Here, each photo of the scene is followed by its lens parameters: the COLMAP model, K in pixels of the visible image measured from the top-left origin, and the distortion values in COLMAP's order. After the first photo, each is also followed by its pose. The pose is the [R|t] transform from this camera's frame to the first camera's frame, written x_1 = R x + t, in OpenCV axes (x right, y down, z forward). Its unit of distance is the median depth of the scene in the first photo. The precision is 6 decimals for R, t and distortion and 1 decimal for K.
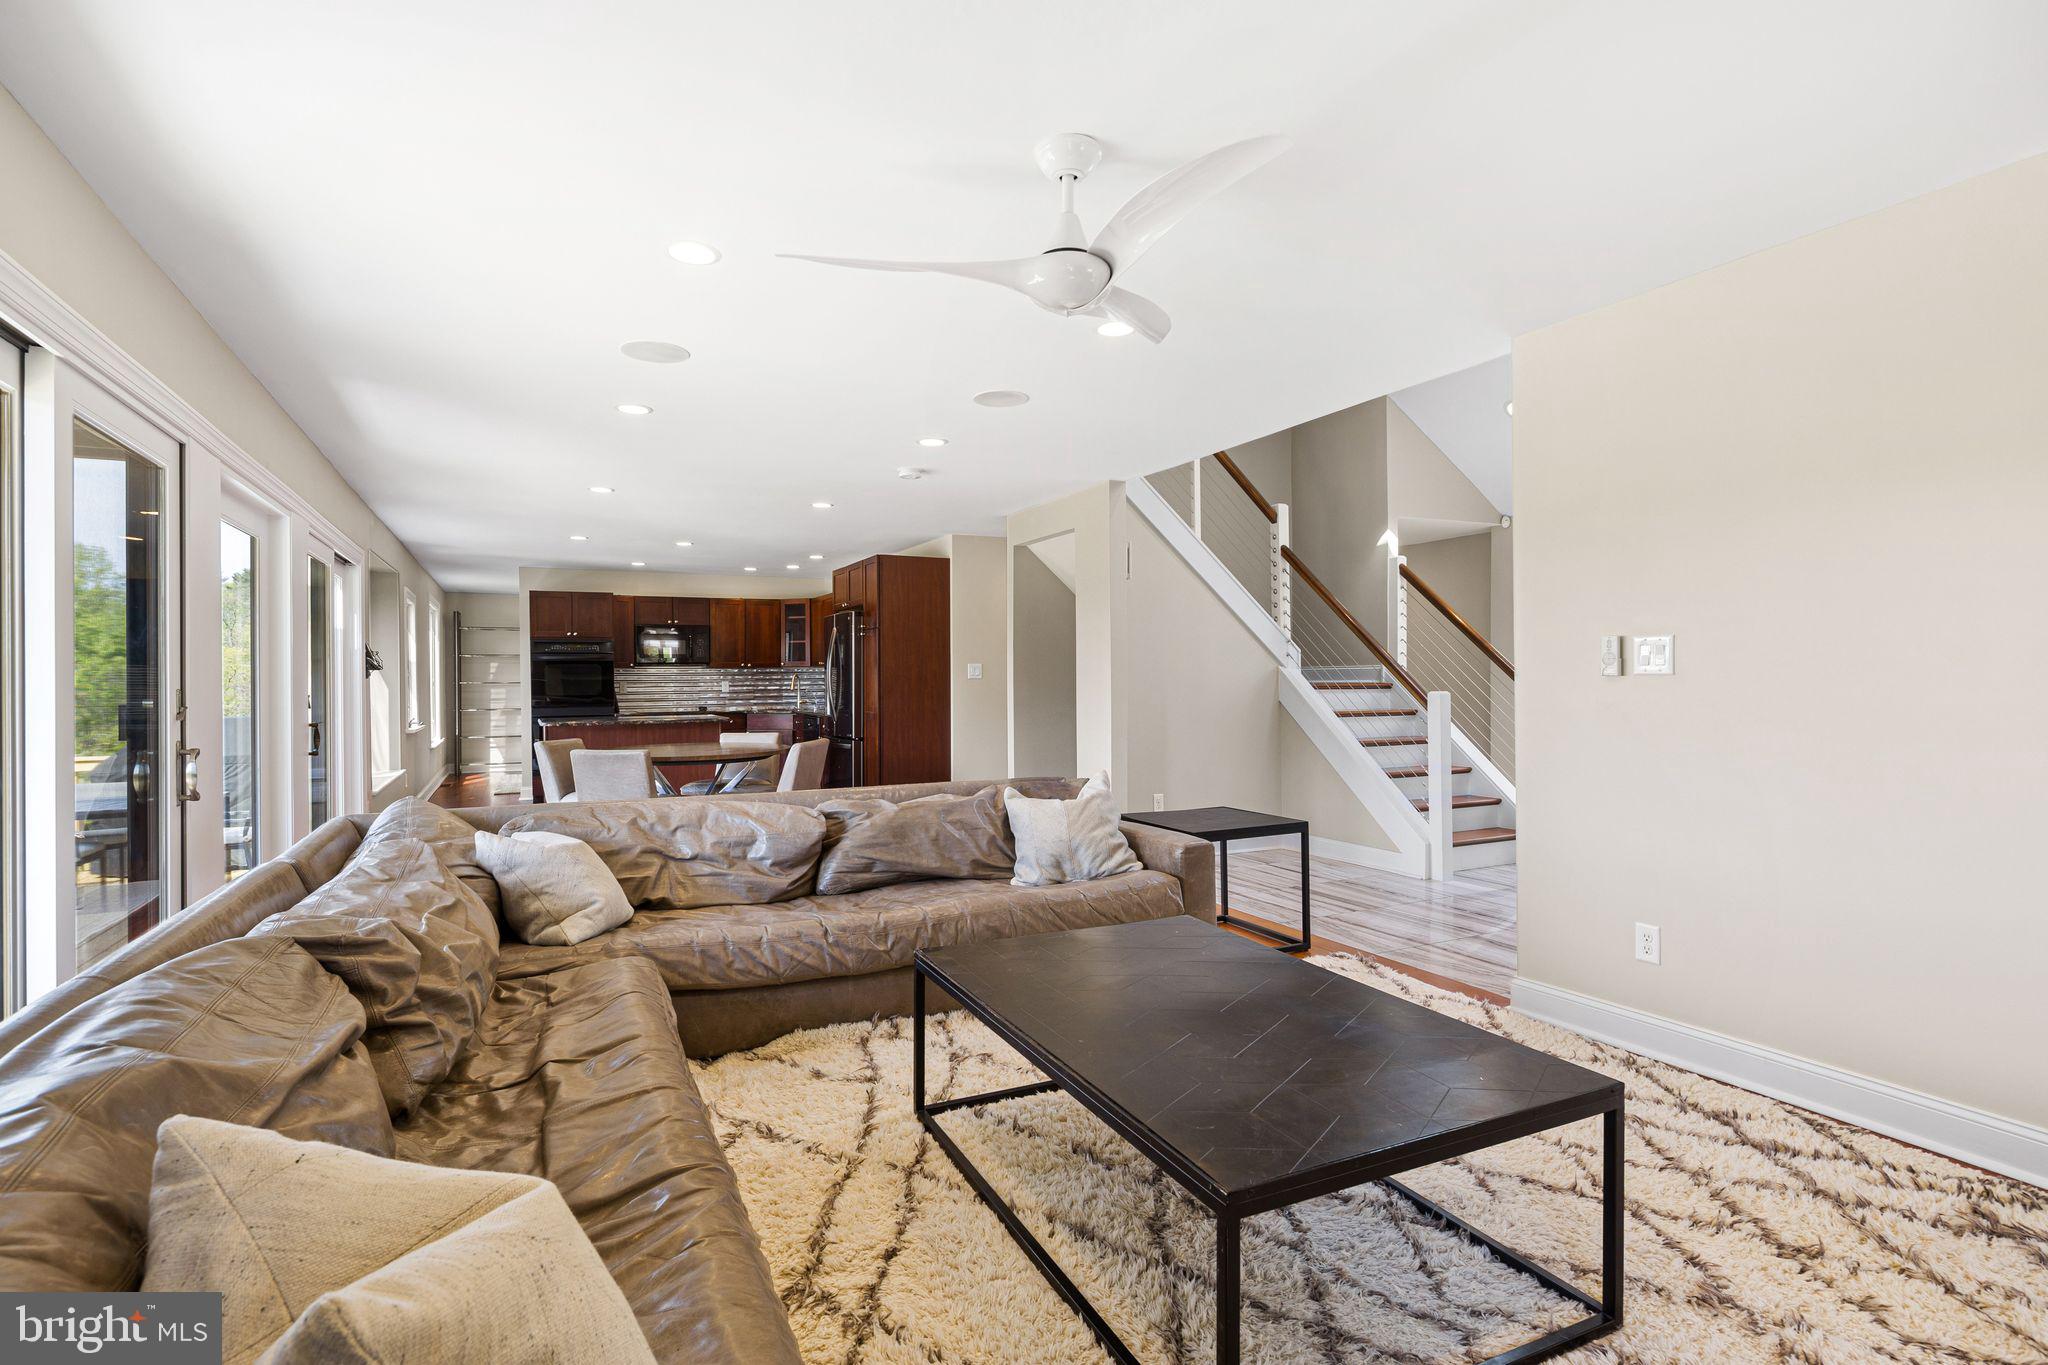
lens RADIAL K [[1007.2, 0, 1021.8], [0, 1007.2, 682.5], [0, 0, 1]] dist [0.004610, 0.000217]
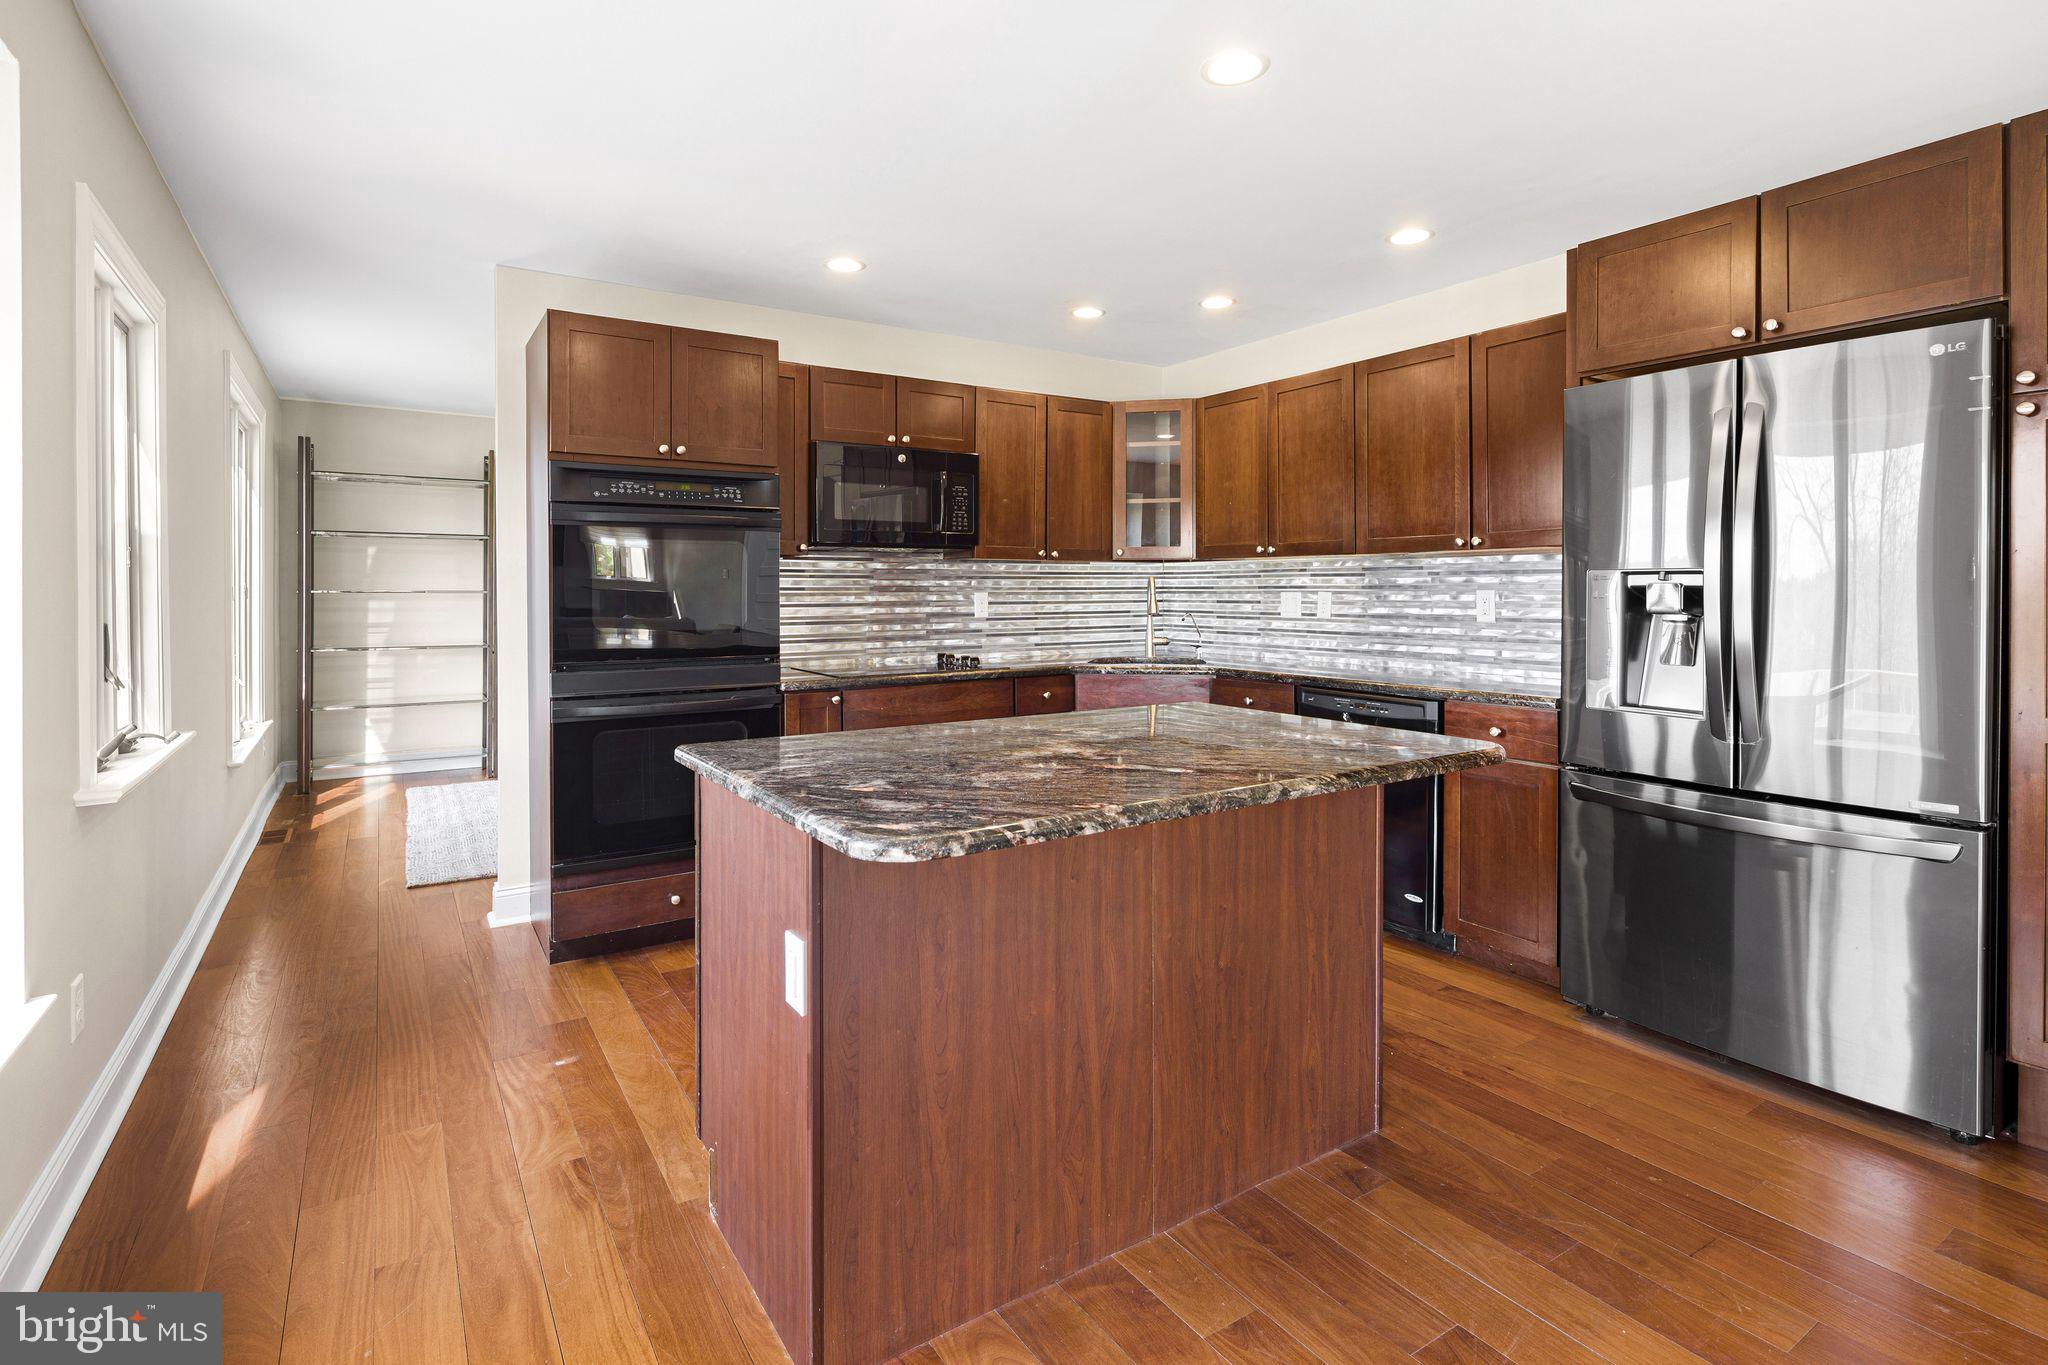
lens RADIAL K [[1007.2, 0, 1017.9], [0, 1007.2, 597.3], [0, 0, 1]] dist [0.004610, 0.000217]
pose [[0.994138, 0.005719, 0.107964, -0.349721], [-0.005994, 0.999980, 0.002223, -0.000273], [-0.107949, -0.002858, 0.994152, 0.620844]]
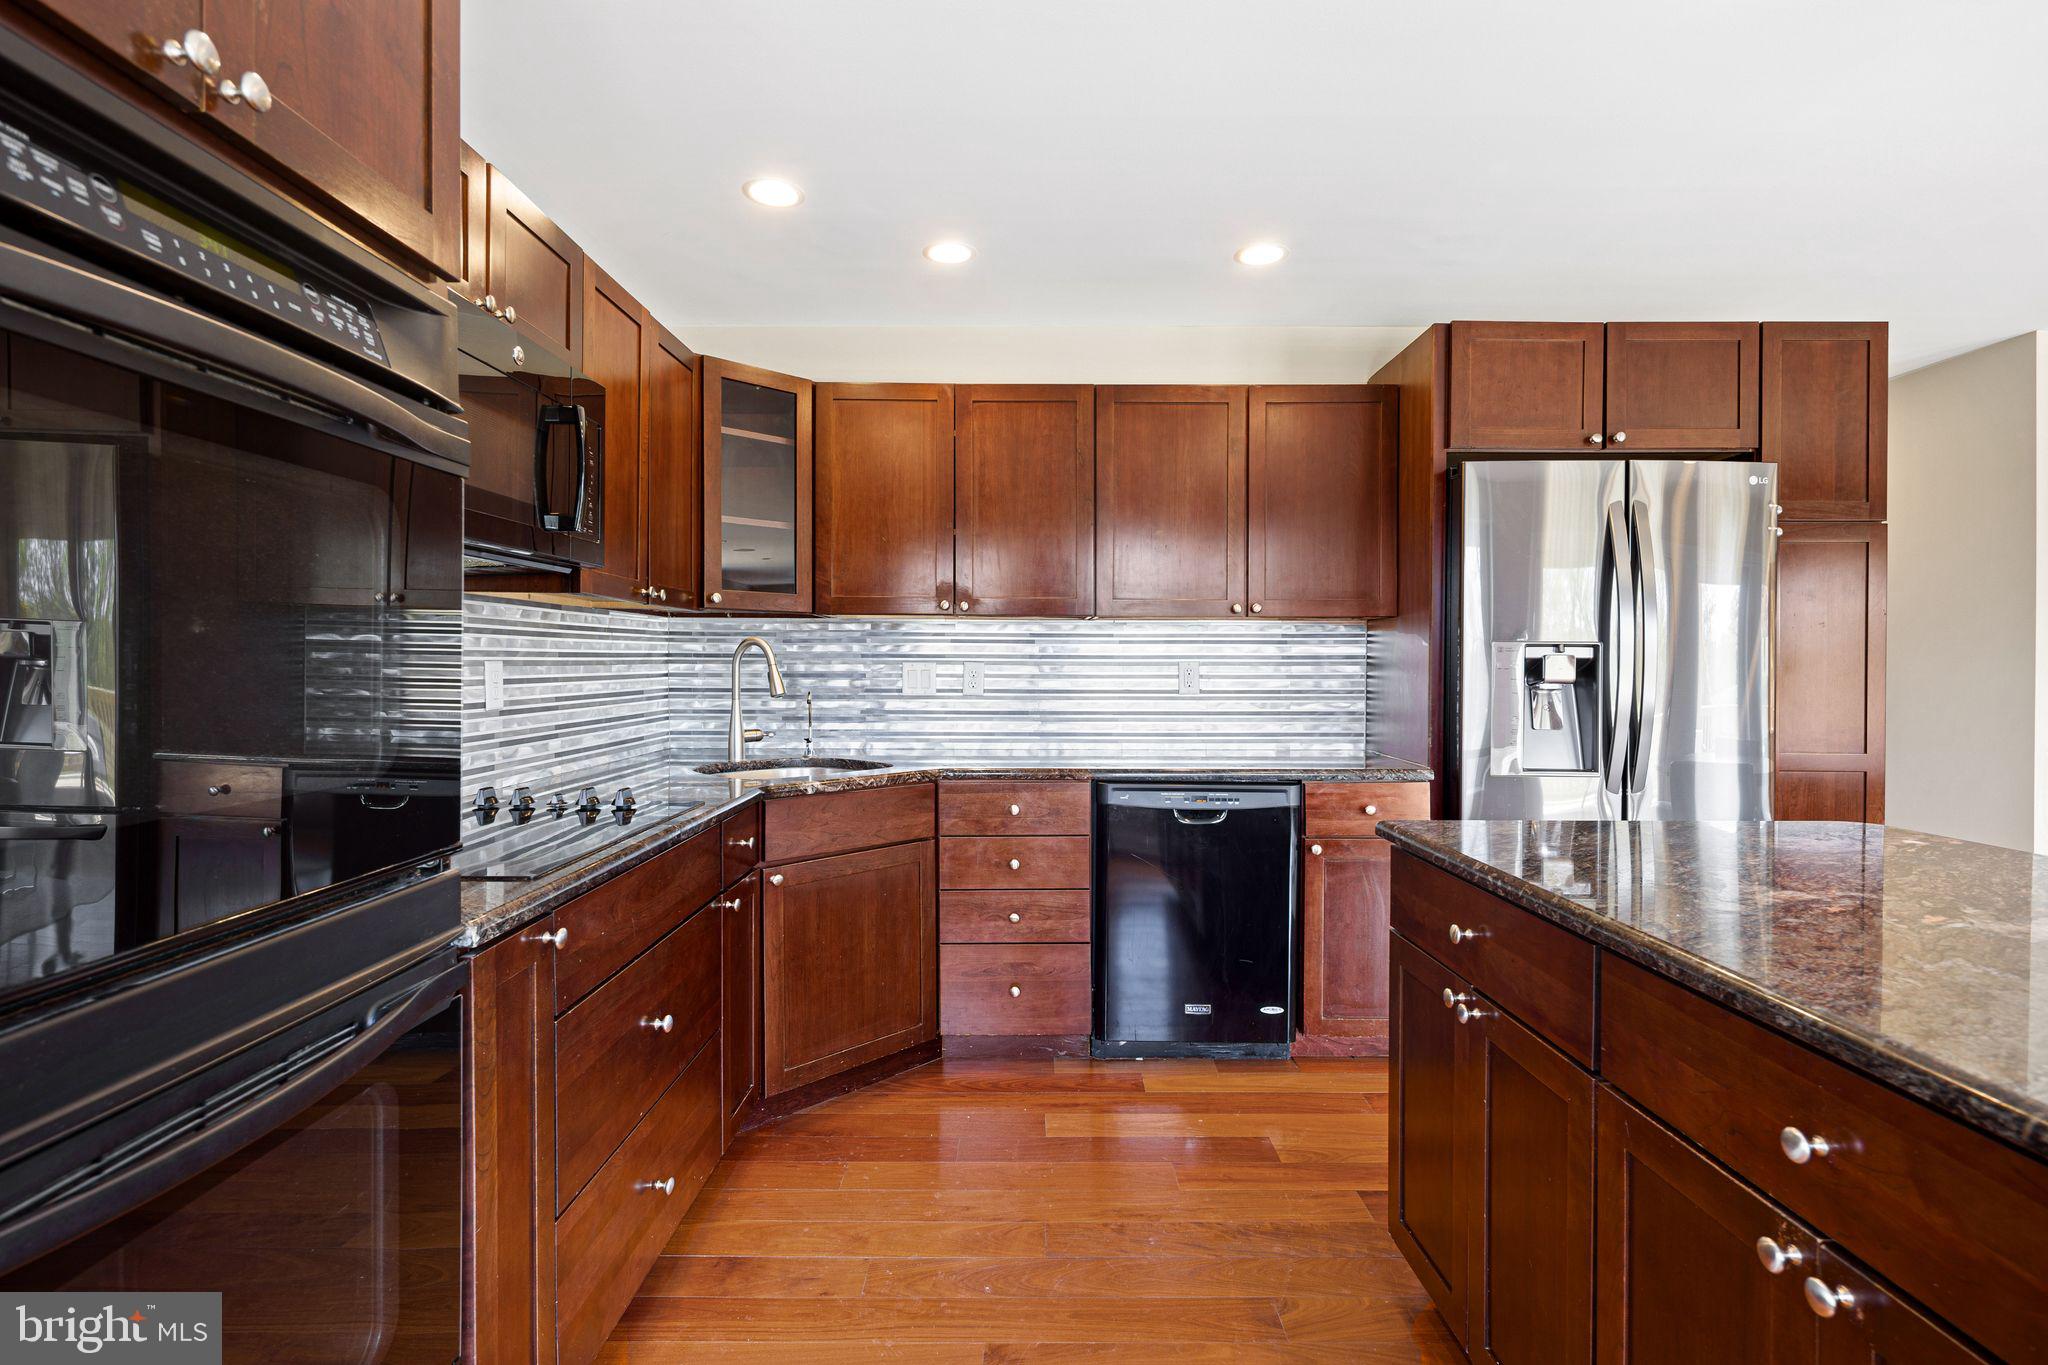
lens RADIAL K [[971.9, 0, 1040.9], [0, 971.9, 679.9], [0, 0, 1]] dist [-0.004553, 0.000955]
pose [[0.441734, -0.005396, 0.897130, -0.462647], [-0.003528, 0.999964, 0.007751, 0.000986], [-0.897139, -0.006589, 0.441699, 0.865789]]
